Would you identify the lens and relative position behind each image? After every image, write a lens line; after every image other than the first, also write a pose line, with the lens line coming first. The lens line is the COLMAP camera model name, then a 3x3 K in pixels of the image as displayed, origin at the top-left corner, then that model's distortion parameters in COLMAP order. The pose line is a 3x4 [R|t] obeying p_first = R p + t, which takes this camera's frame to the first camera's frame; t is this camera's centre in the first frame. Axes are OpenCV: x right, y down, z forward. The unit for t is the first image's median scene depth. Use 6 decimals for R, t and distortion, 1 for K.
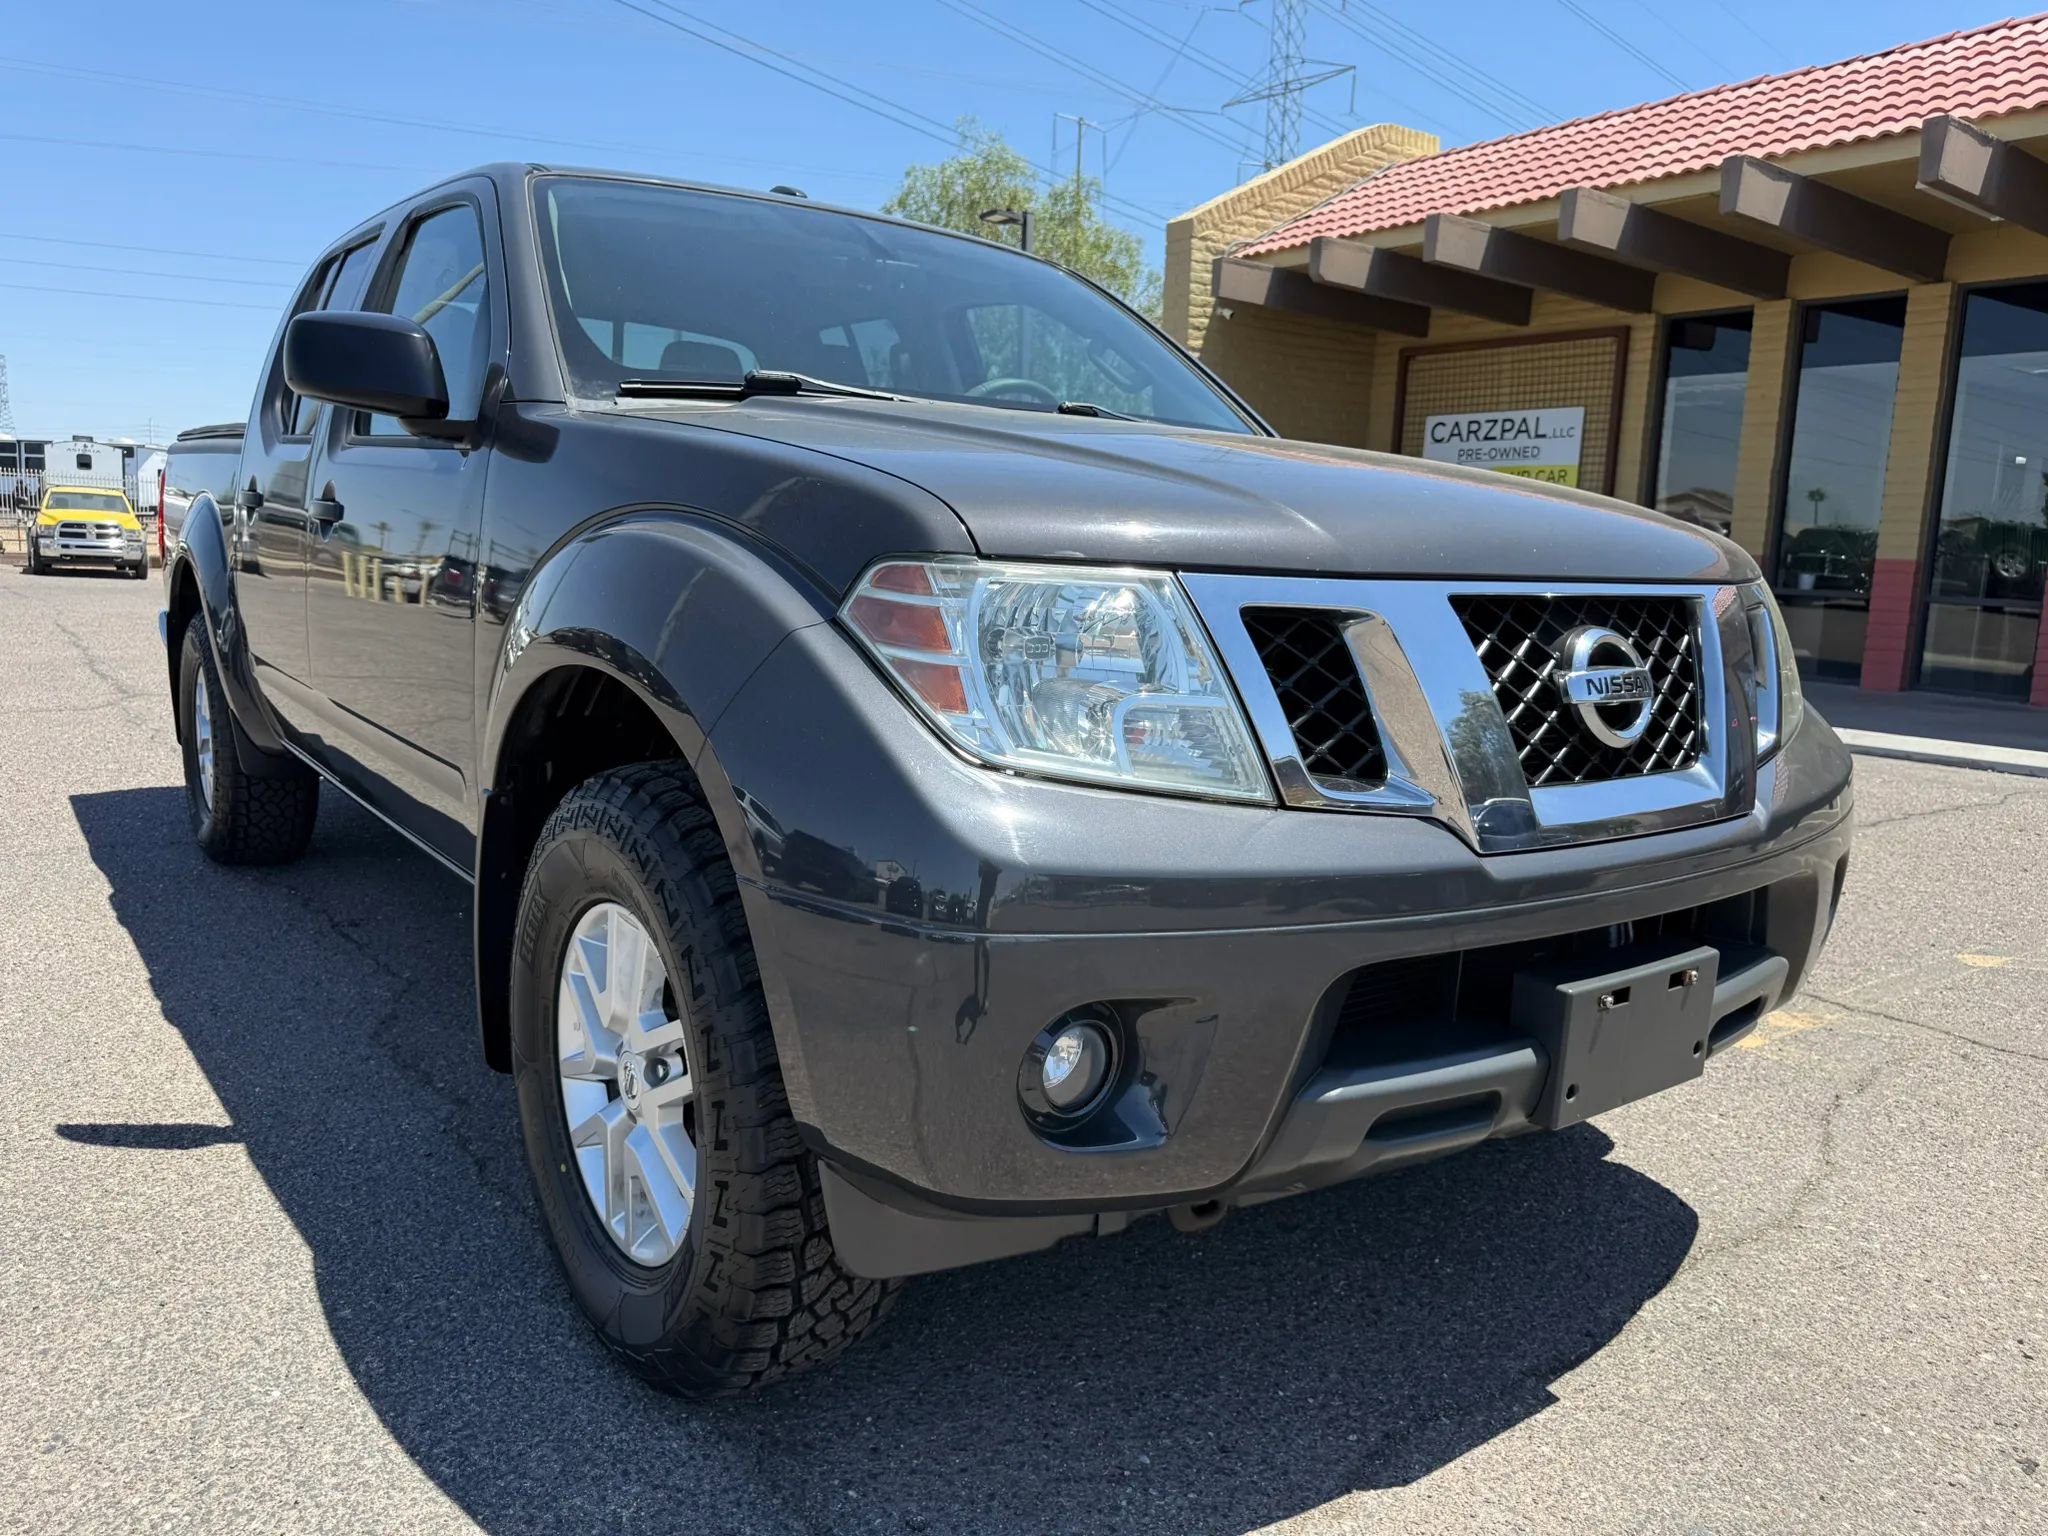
lens RADIAL K [[1455.6, 0, 1022.6], [0, 1455.6, 770.4], [0, 0, 1]] dist [0.018021, -0.021634]
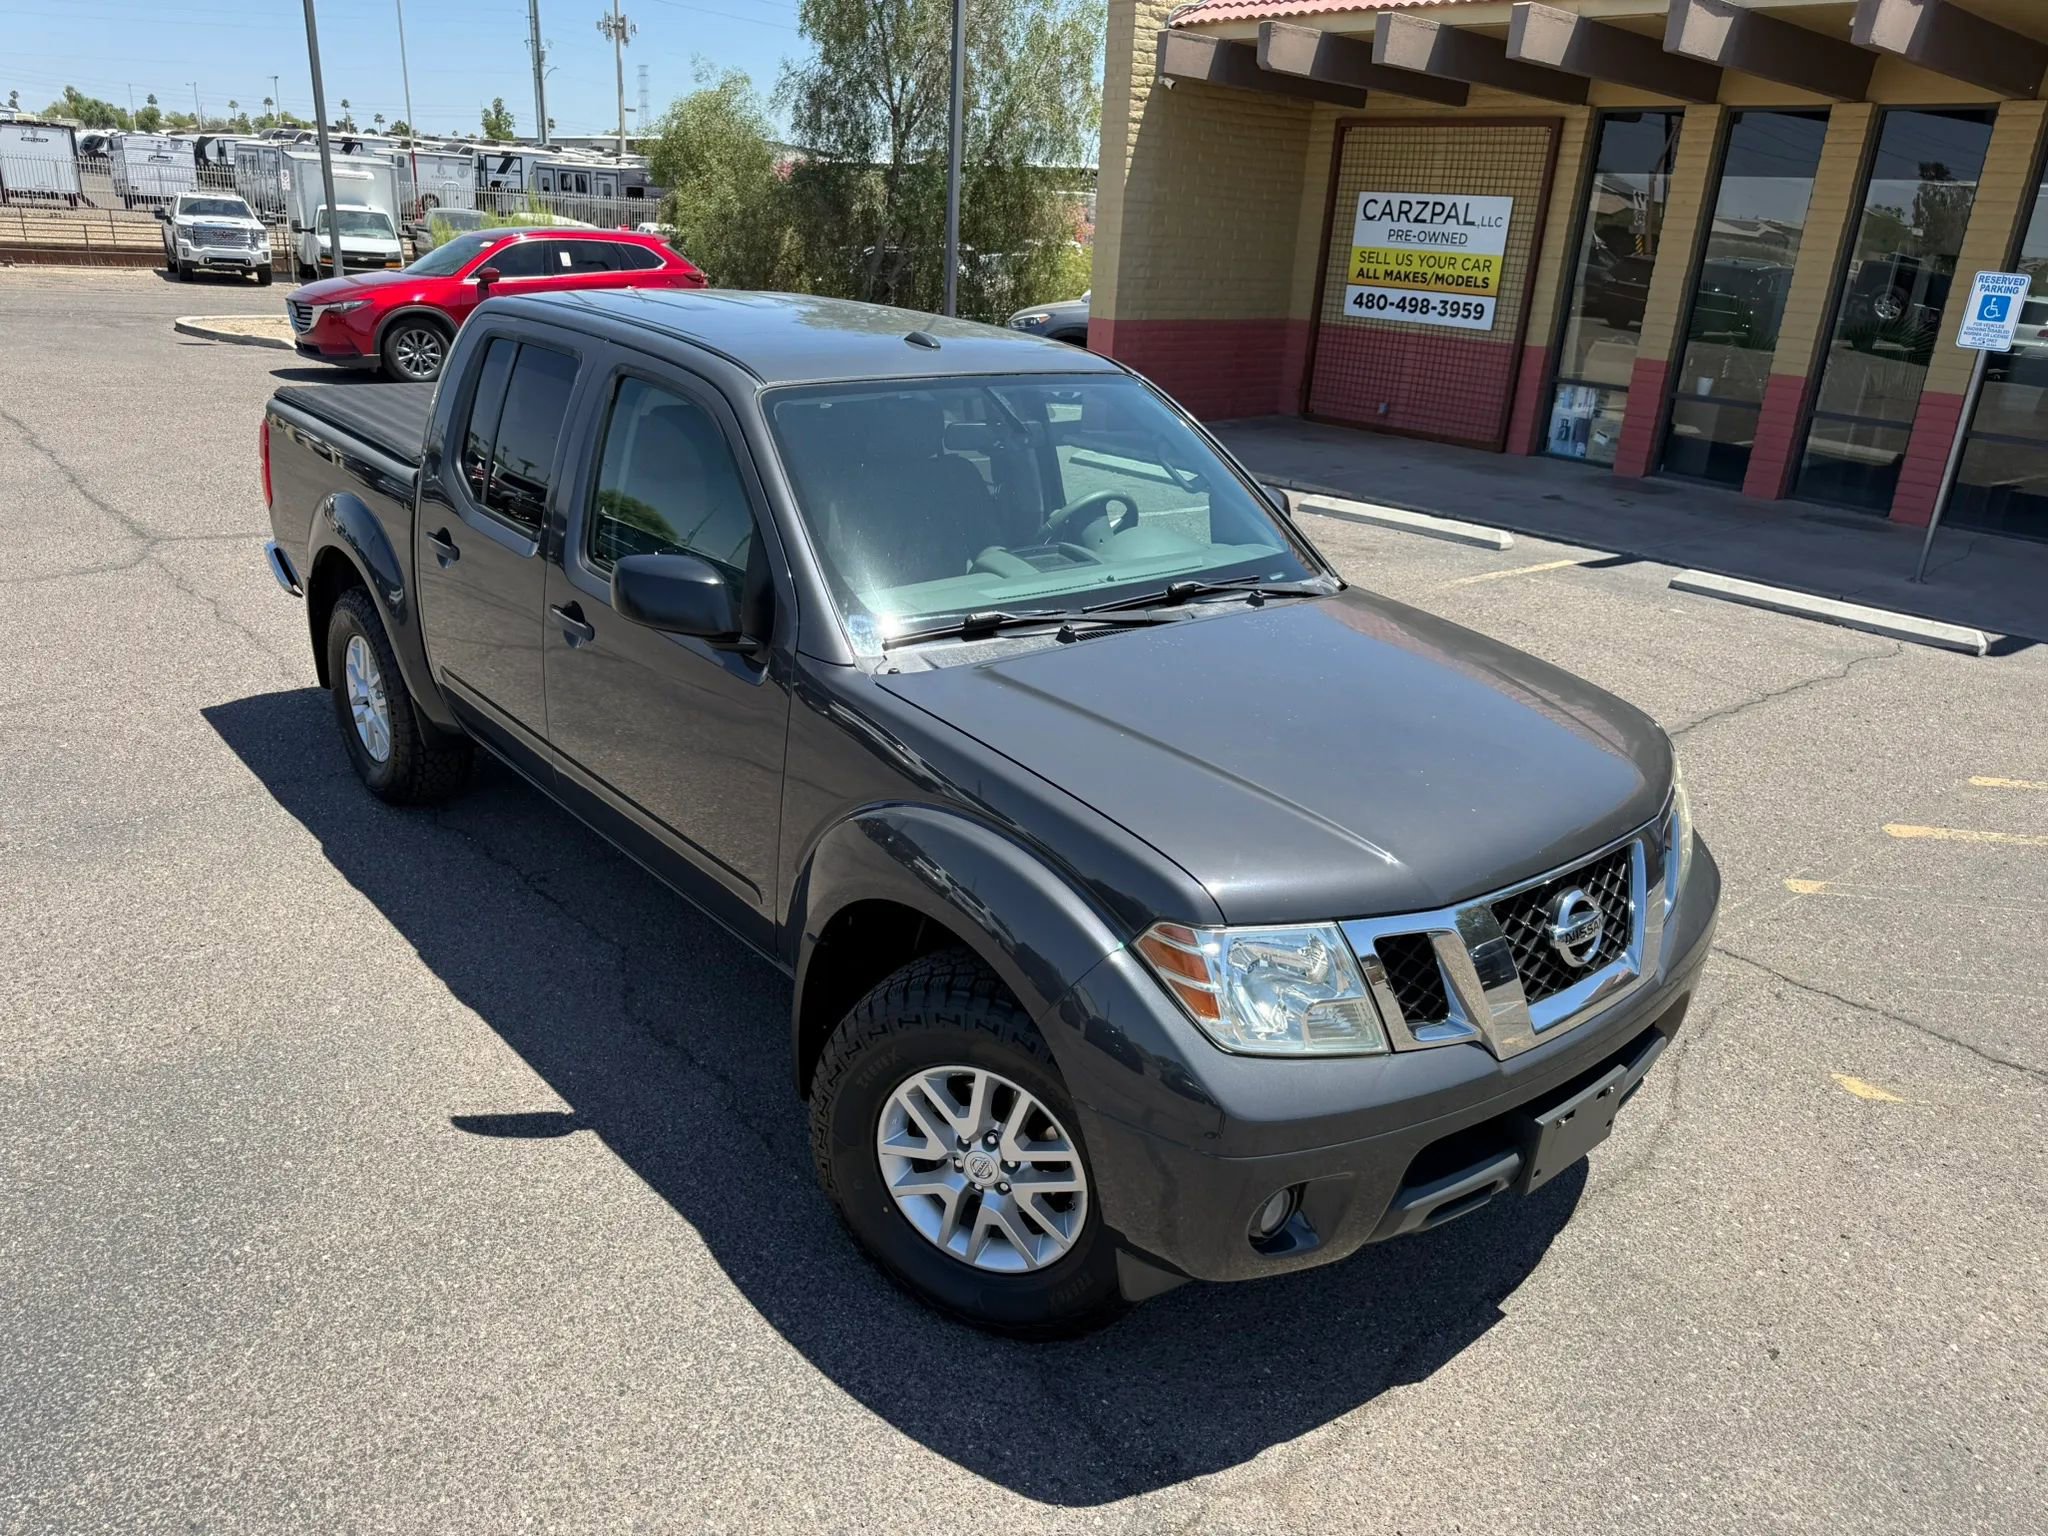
lens RADIAL K [[1455.6, 0, 1004.4], [0, 1455.6, 778.1], [0, 0, 1]] dist [0.018021, -0.021634]
pose [[0.997822, -0.005388, 0.065741, -0.262516], [-0.008777, 0.976951, 0.213284, -0.444435], [-0.065375, -0.213396, 0.974776, -0.382887]]
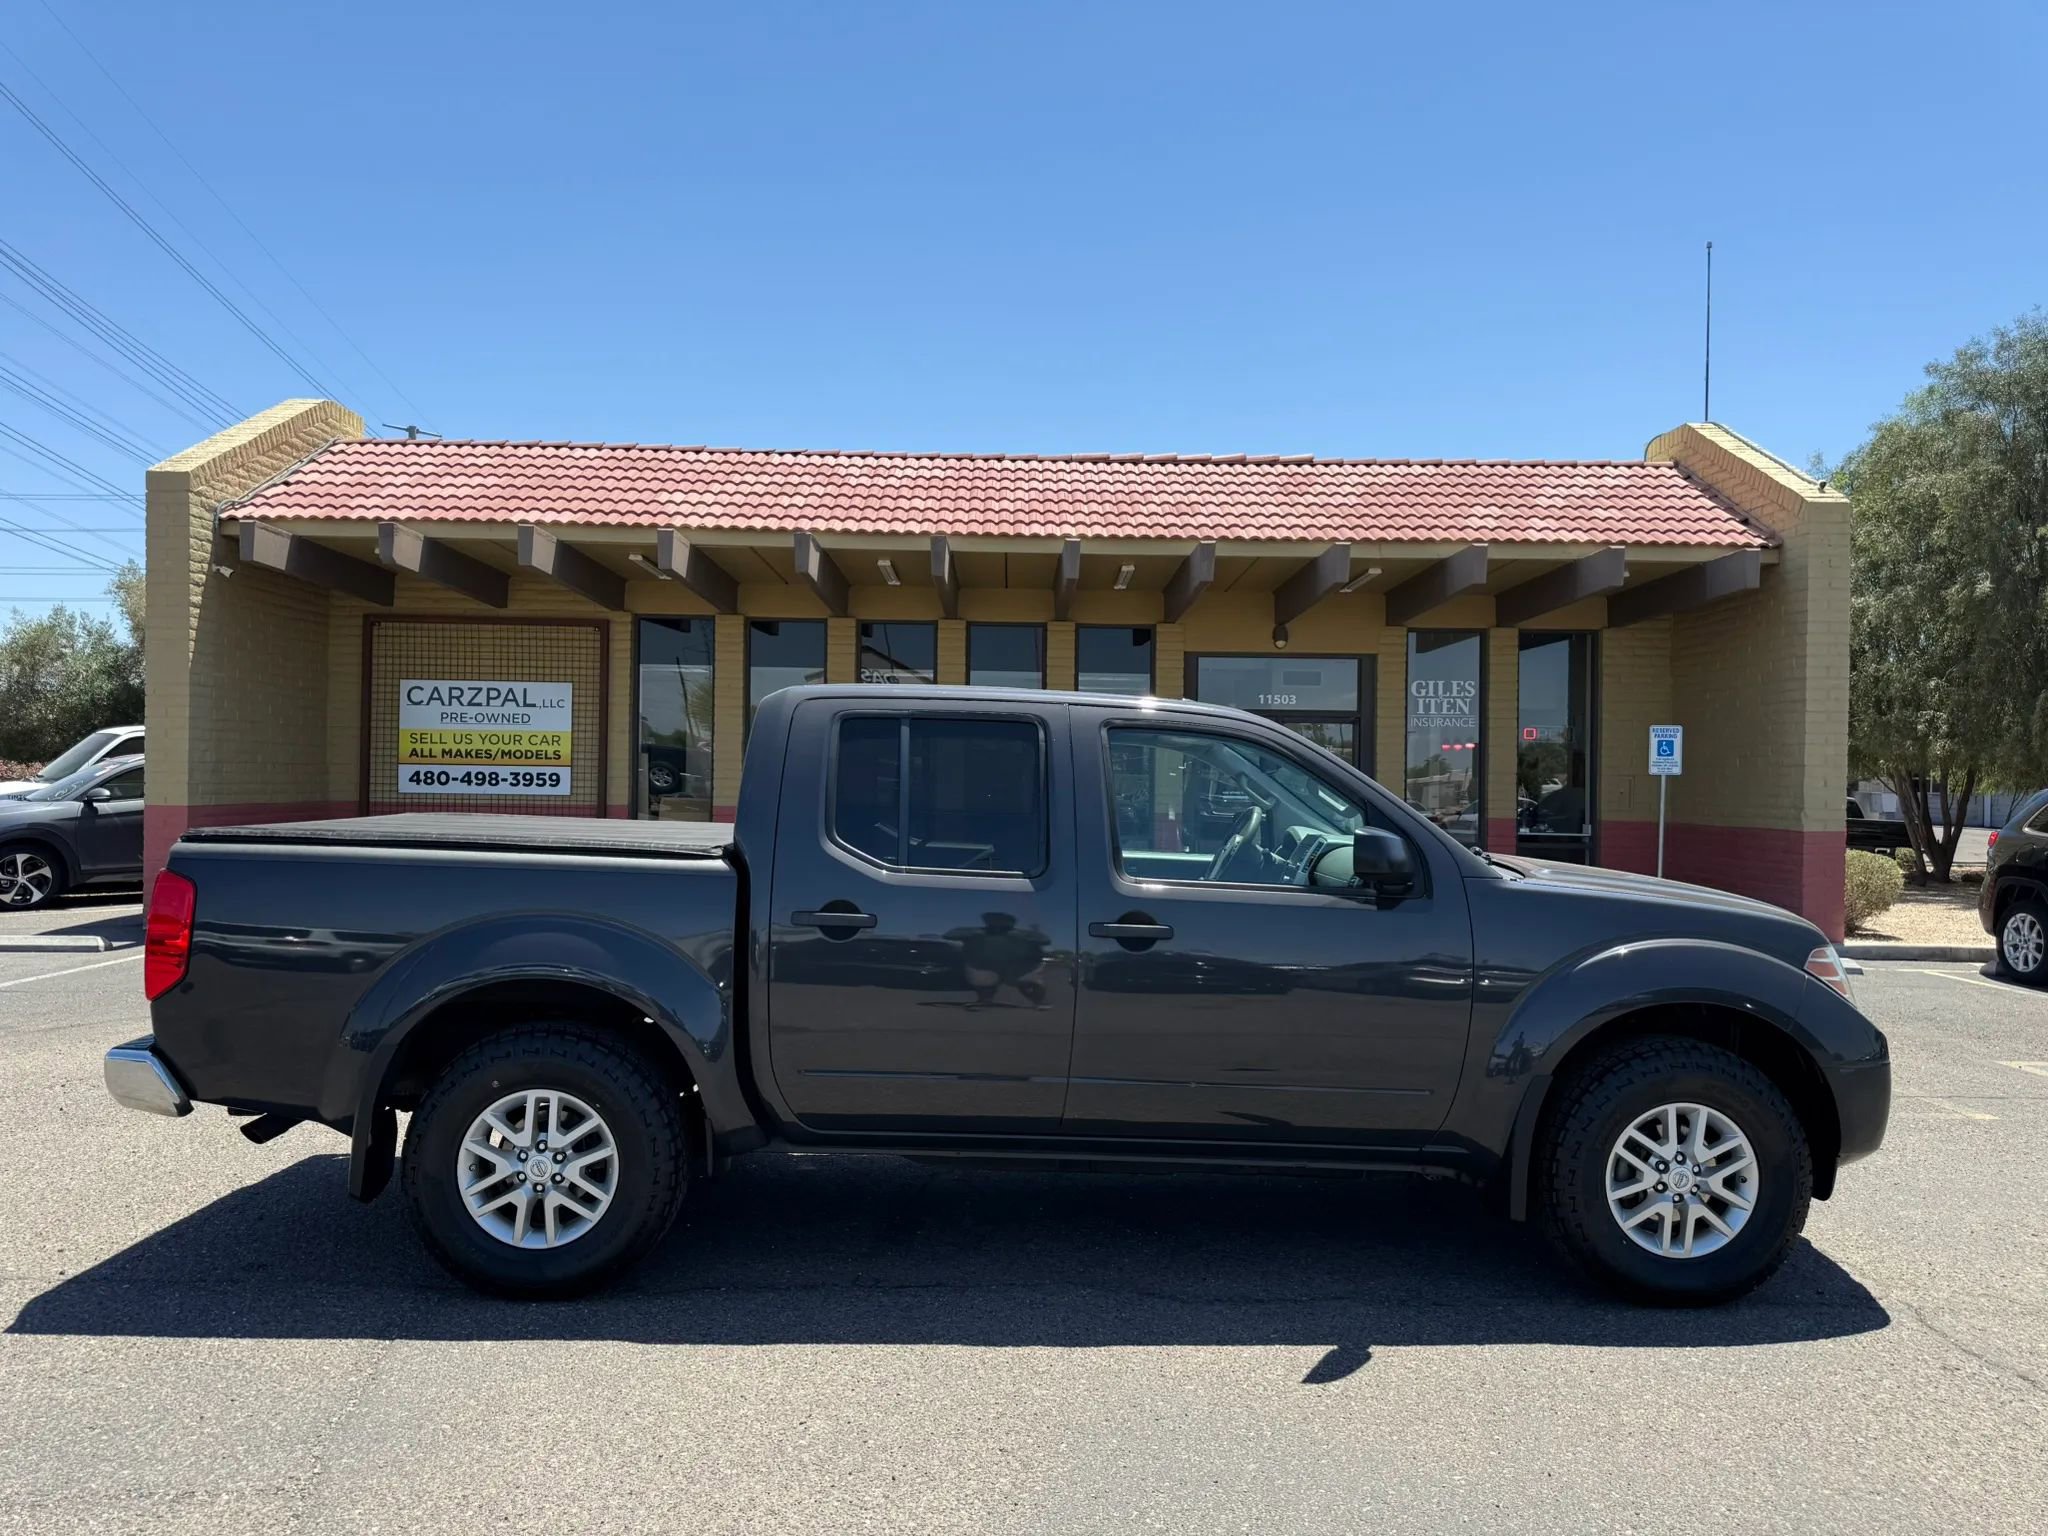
lens RADIAL K [[1455.6, 0, 1021.9], [0, 1455.6, 776.2], [0, 0, 1]] dist [0.018021, -0.021634]
pose [[0.579110, -0.023358, 0.814915, -2.358853], [0.131070, 0.989254, -0.064788, -0.353849], [-0.804644, 0.144330, 0.575948, 0.353716]]
